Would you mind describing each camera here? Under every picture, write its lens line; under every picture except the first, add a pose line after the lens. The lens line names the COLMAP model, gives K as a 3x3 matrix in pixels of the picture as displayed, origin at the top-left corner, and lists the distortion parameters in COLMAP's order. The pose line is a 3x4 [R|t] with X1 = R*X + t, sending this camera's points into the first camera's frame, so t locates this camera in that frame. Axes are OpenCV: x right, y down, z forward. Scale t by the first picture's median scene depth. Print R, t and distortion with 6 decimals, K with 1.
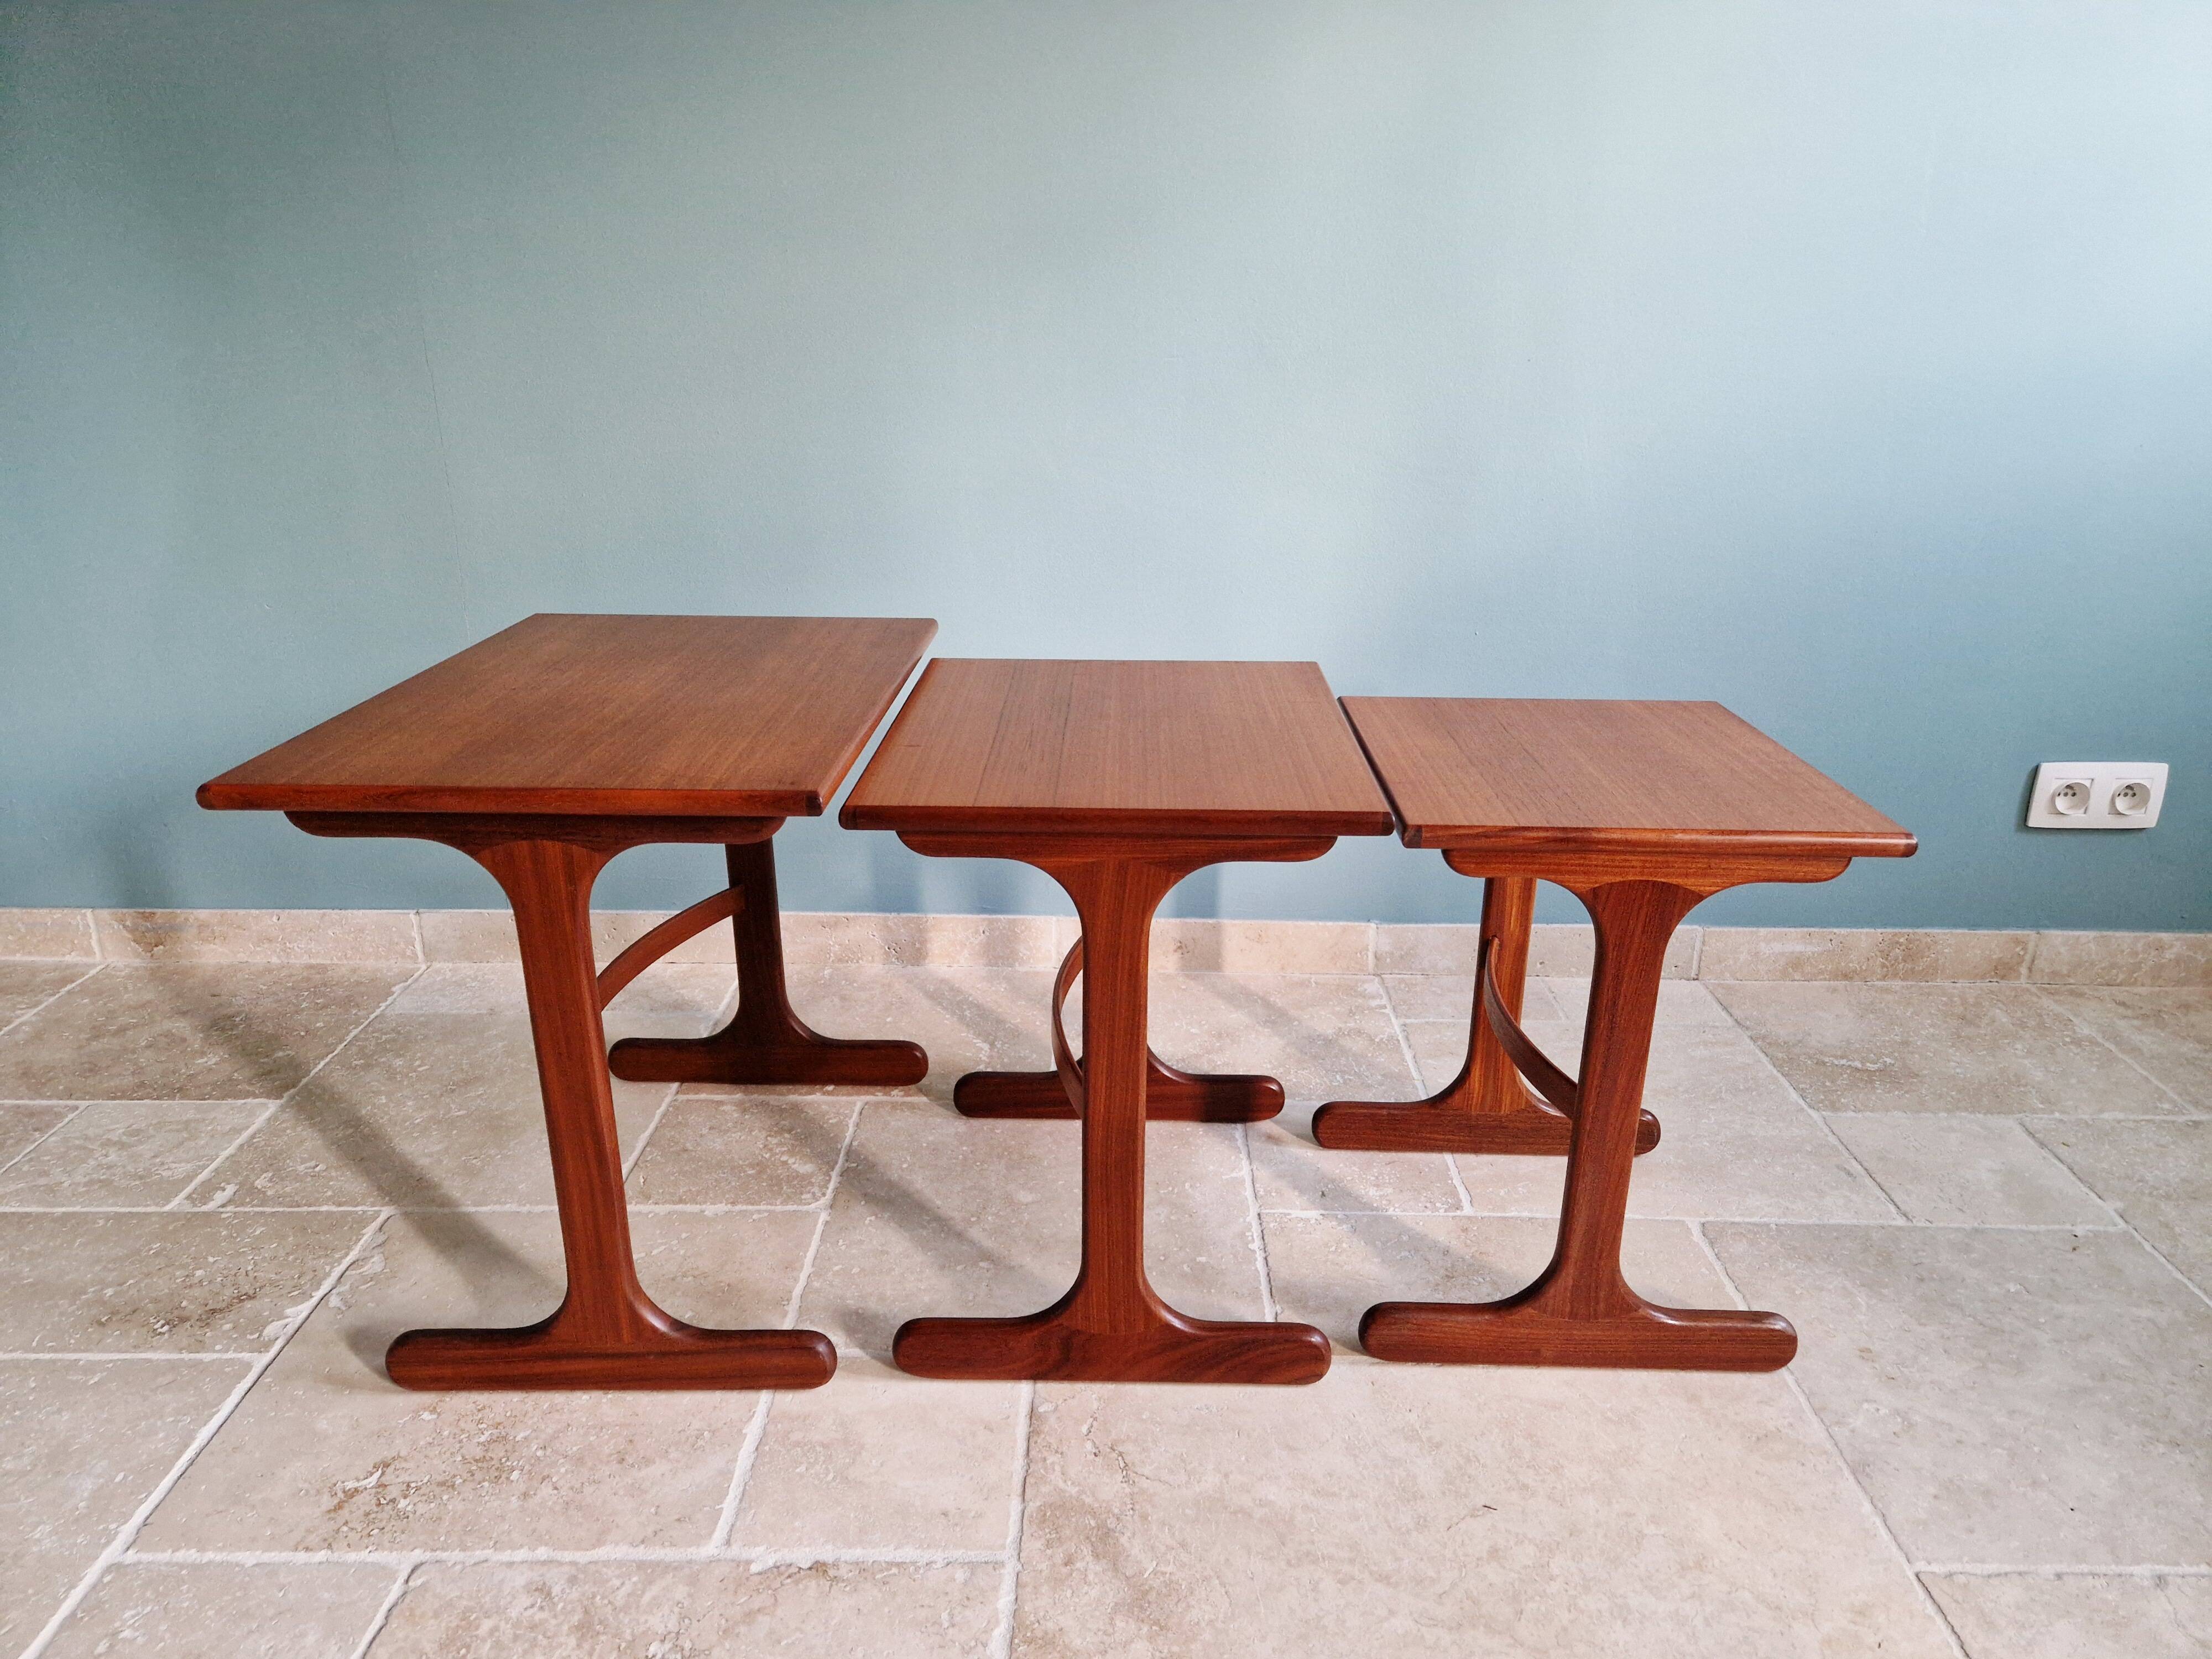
lens RADIAL K [[1482.6, 0, 1118.6], [0, 1482.6, 840.7], [0, 0, 1]] dist [0.076269, -0.066620]
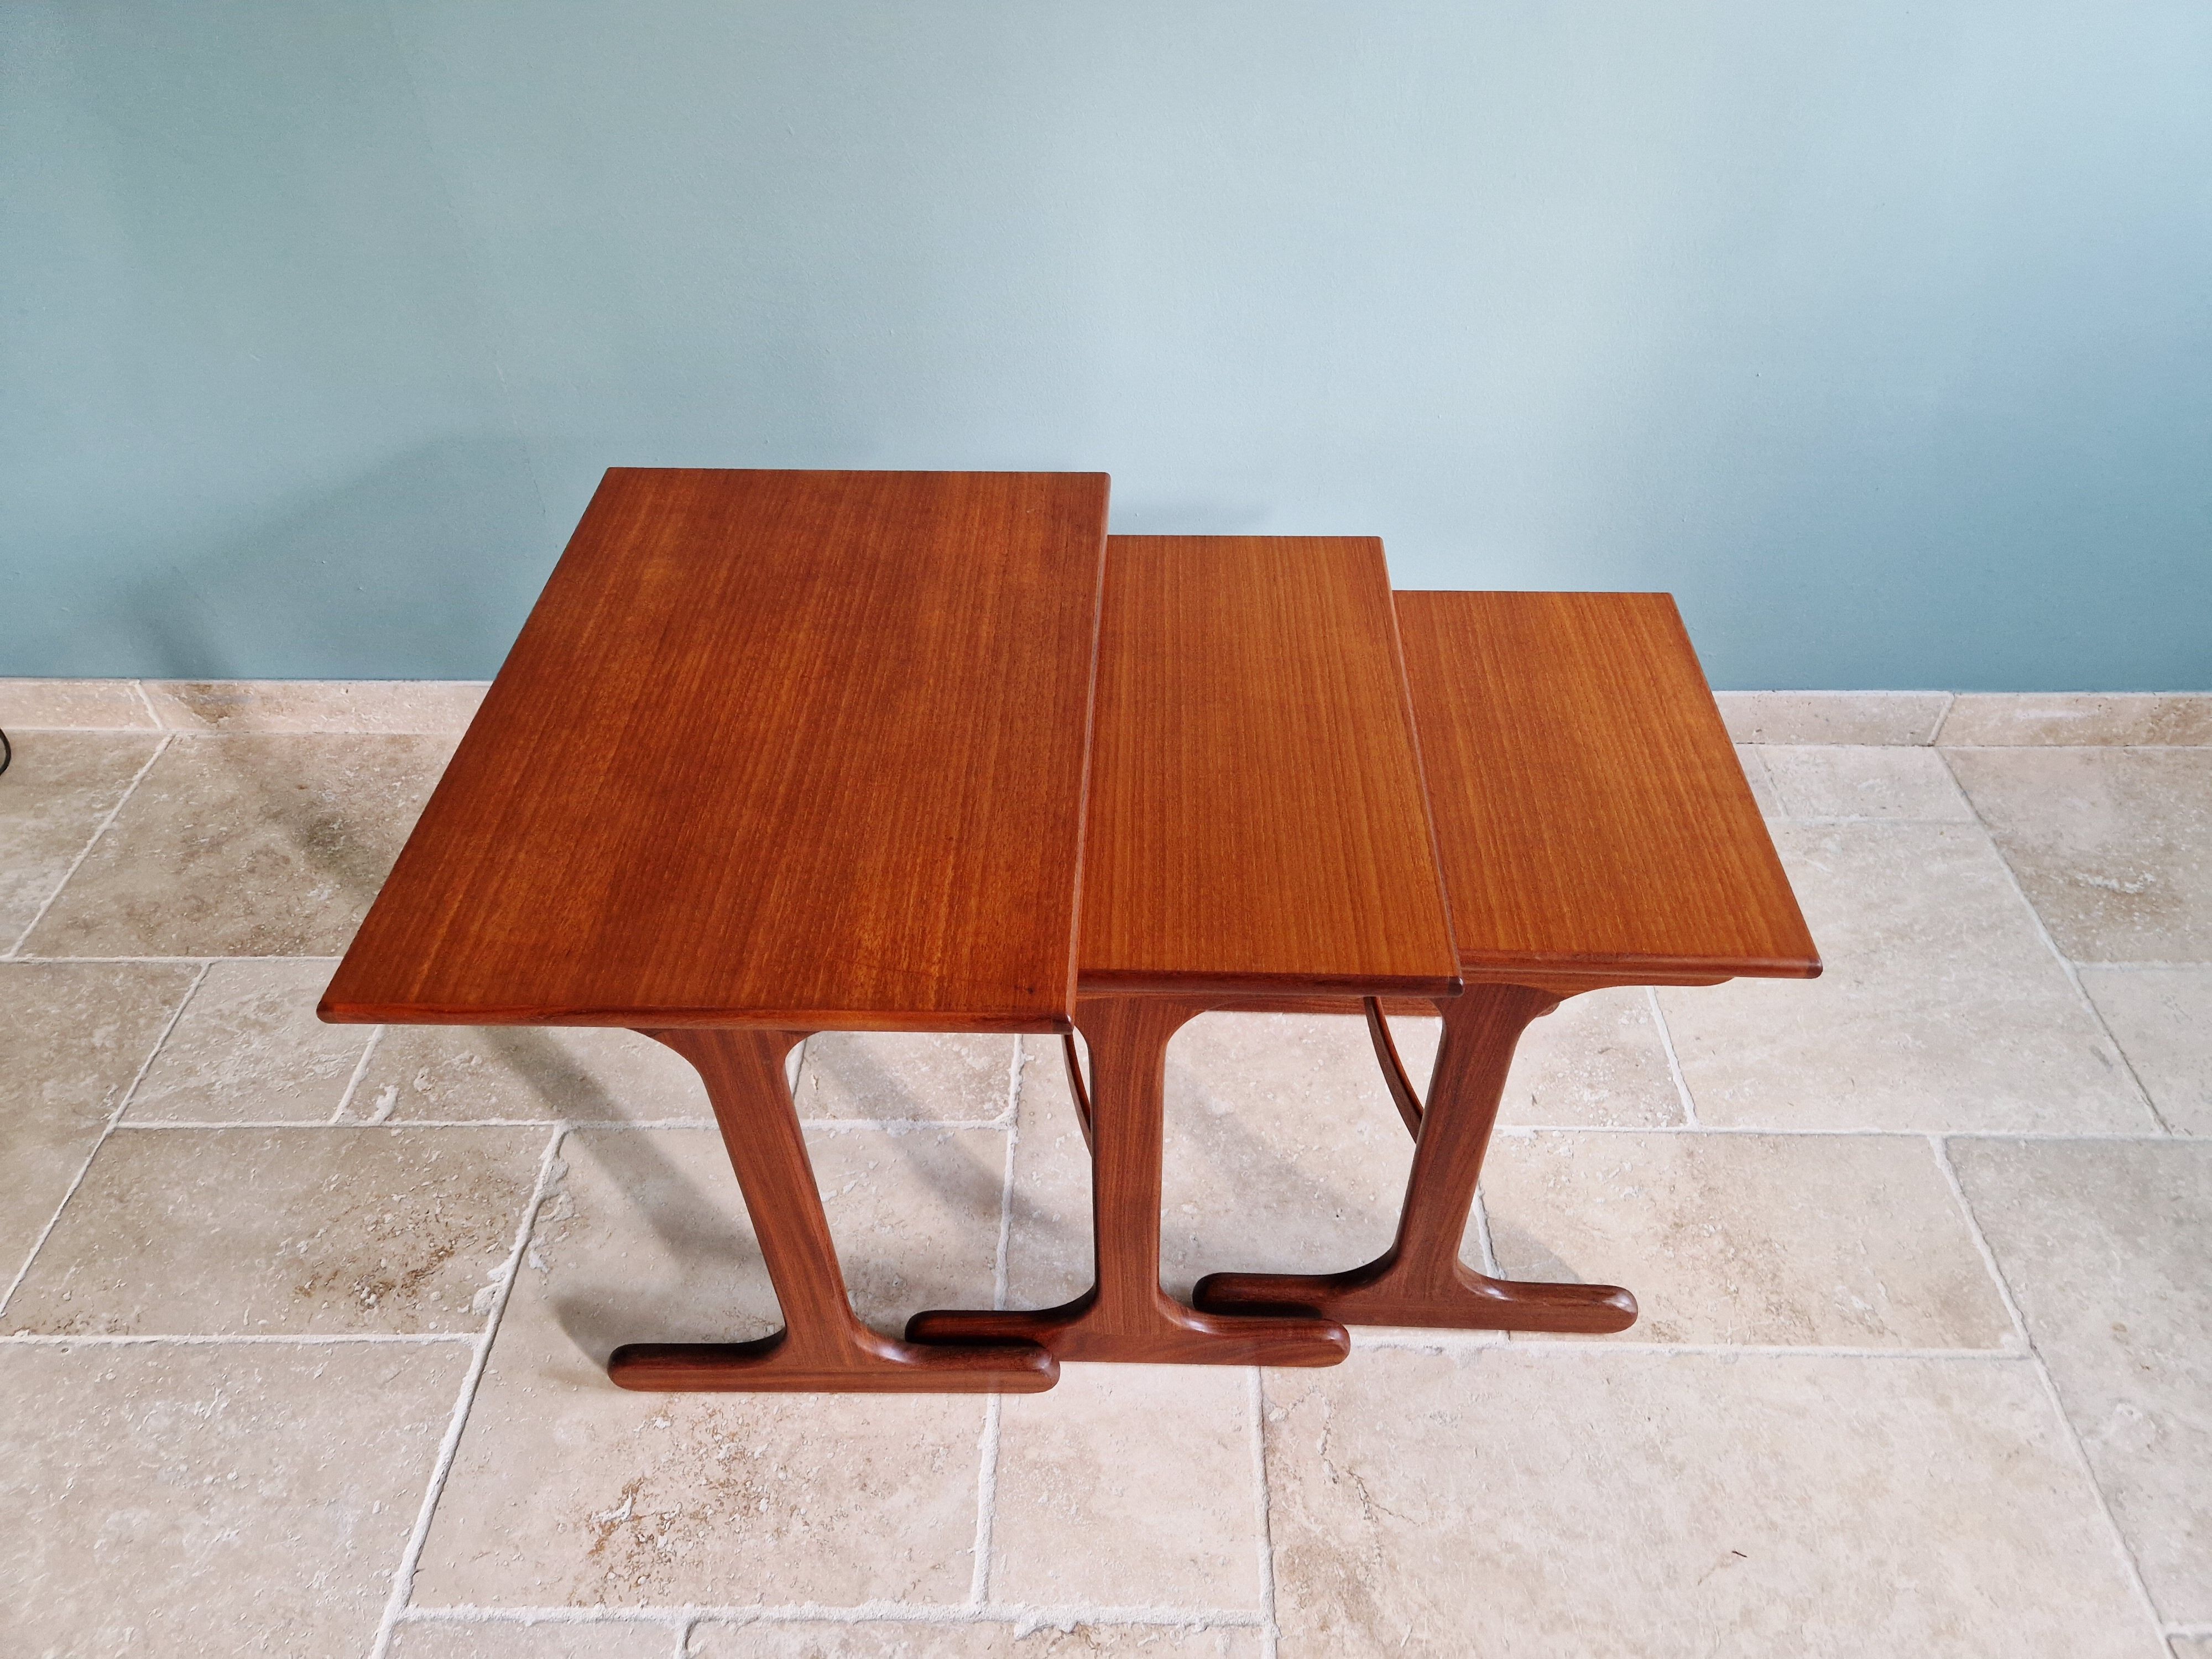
lens RADIAL K [[1486.8, 0, 1111.4], [0, 1486.8, 835.8], [0, 0, 1]] dist [0.071783, -0.061047]
pose [[0.999737, -0.005560, -0.022270, -0.133722], [0.014097, 0.914418, 0.404525, -0.374583], [0.018115, -0.404732, 0.914256, 0.247124]]
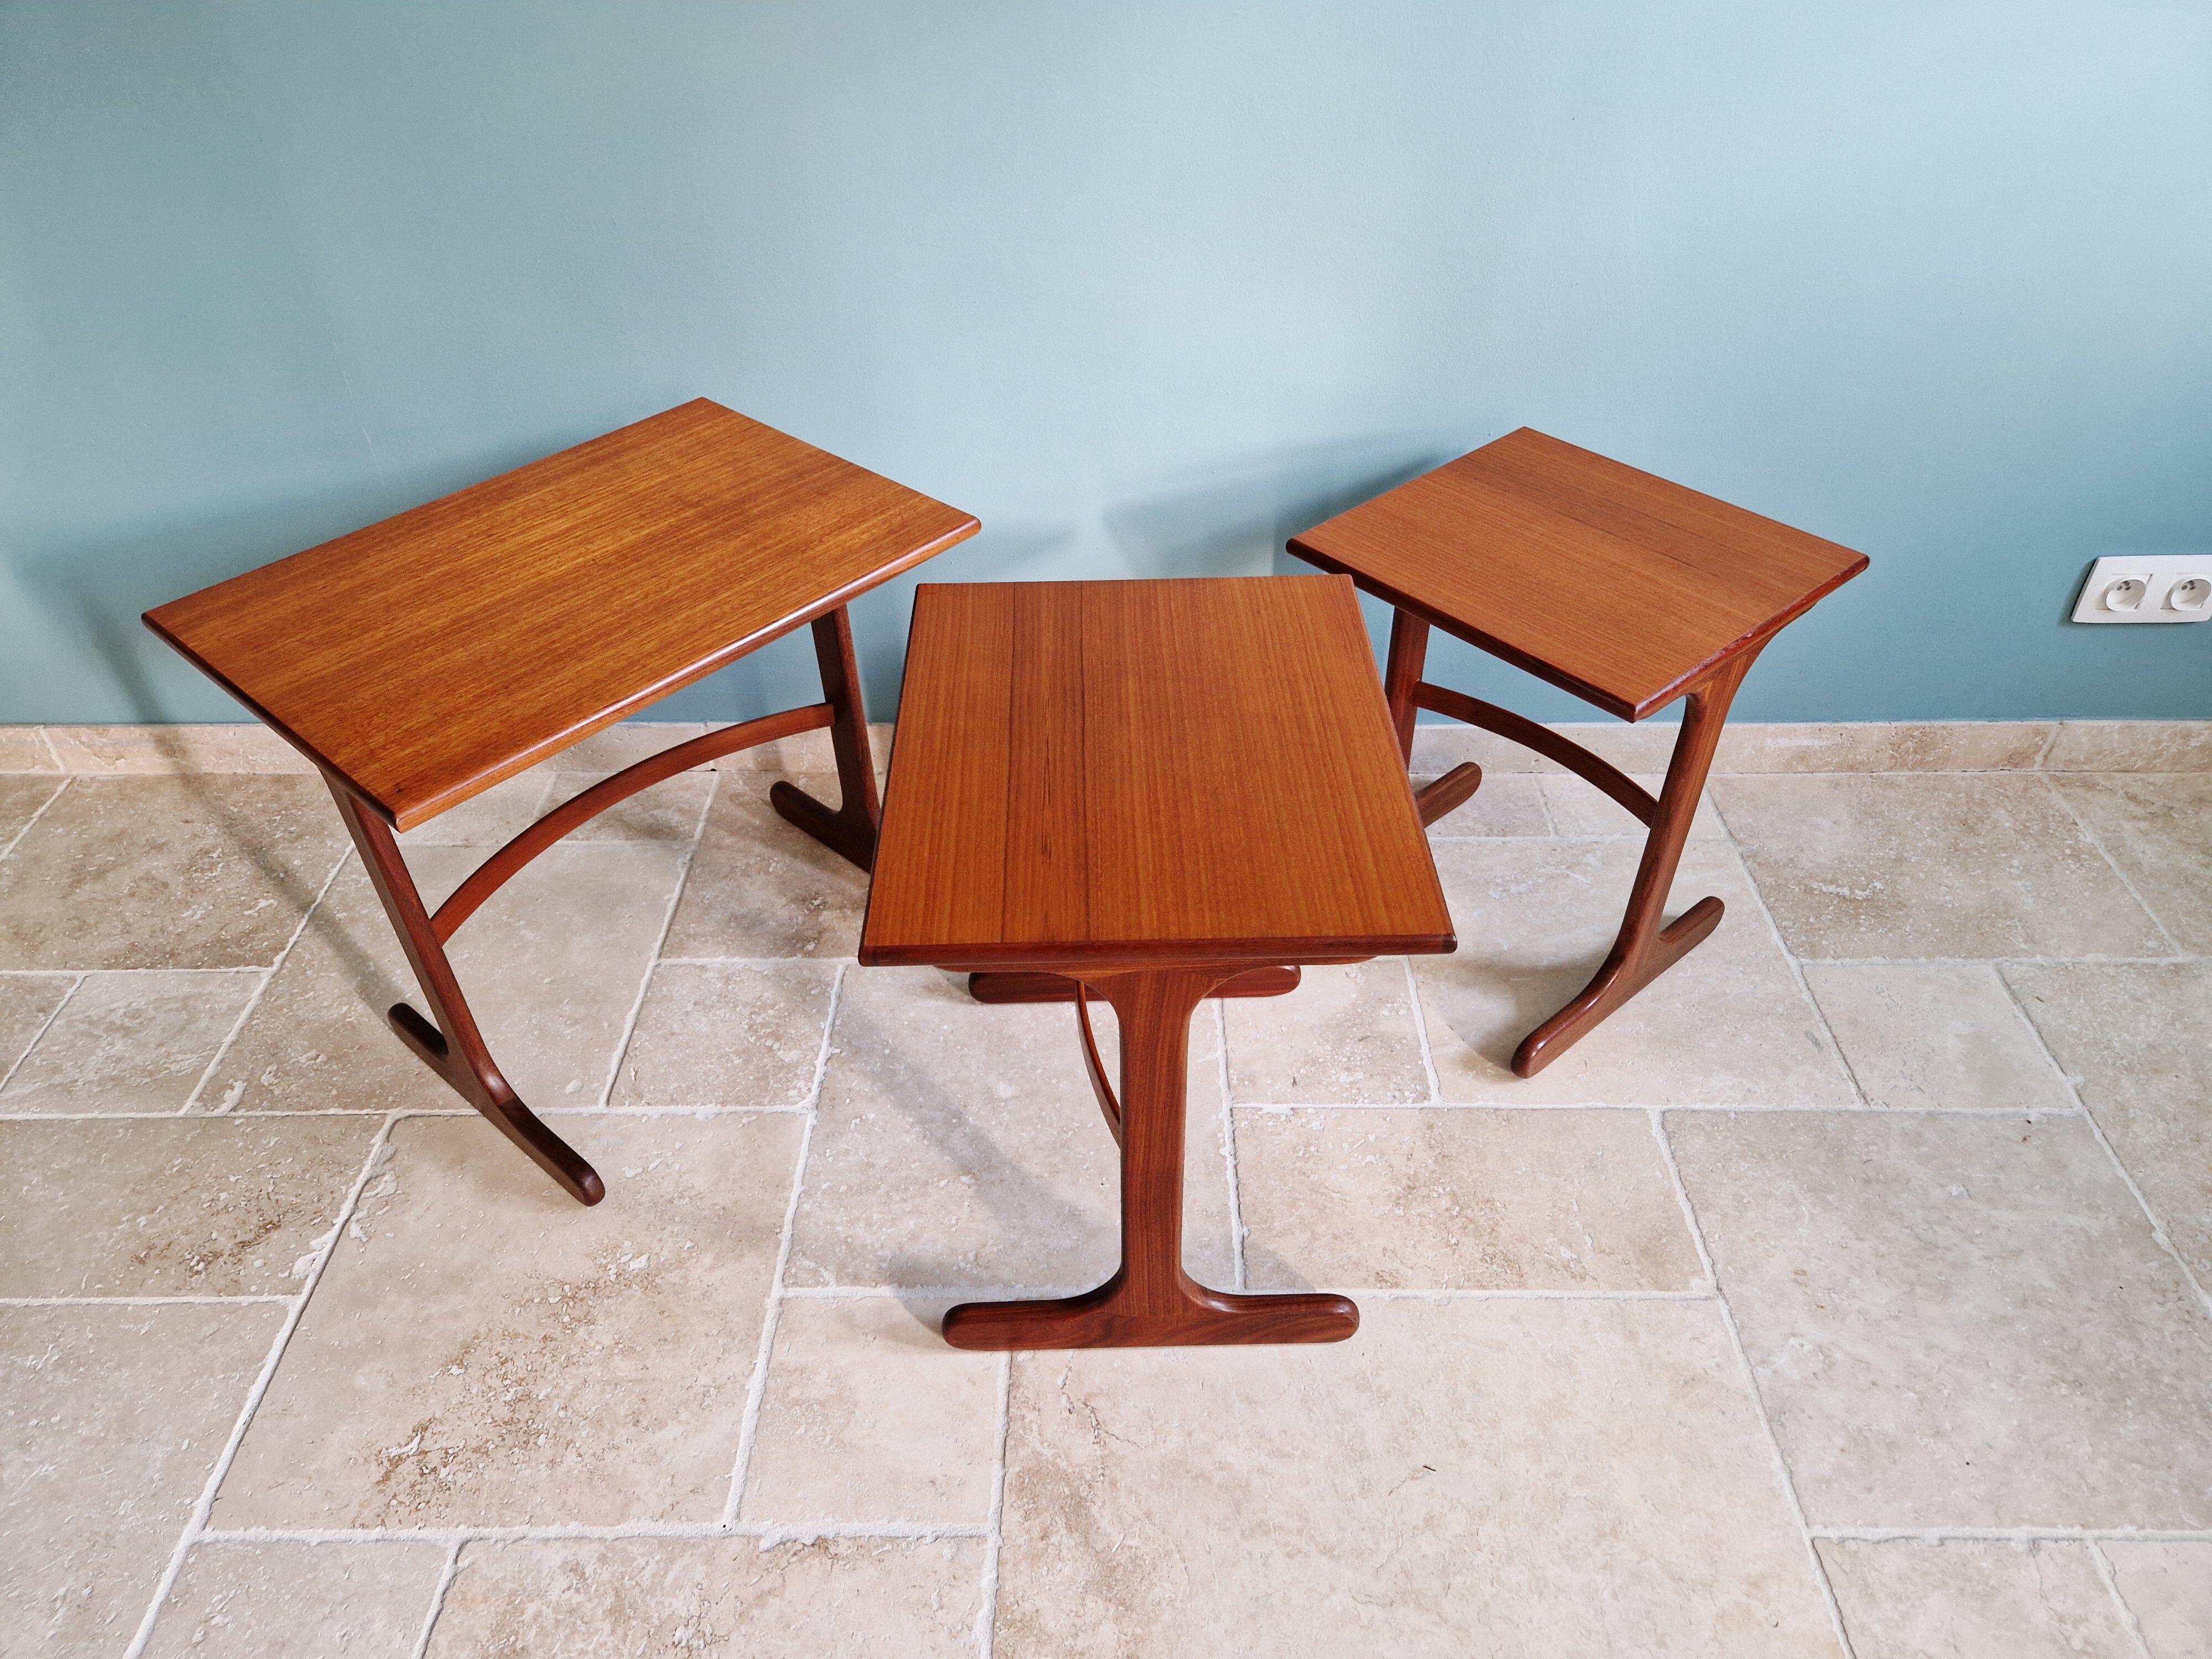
lens RADIAL K [[1483.8, 0, 1105.3], [0, 1483.8, 832.8], [0, 0, 1]] dist [0.070276, -0.061333]
pose [[0.999727, -0.014386, -0.018404, 0.035013], [0.019758, 0.941051, 0.337686, -0.338676], [0.012461, -0.337958, 0.941079, 0.115478]]
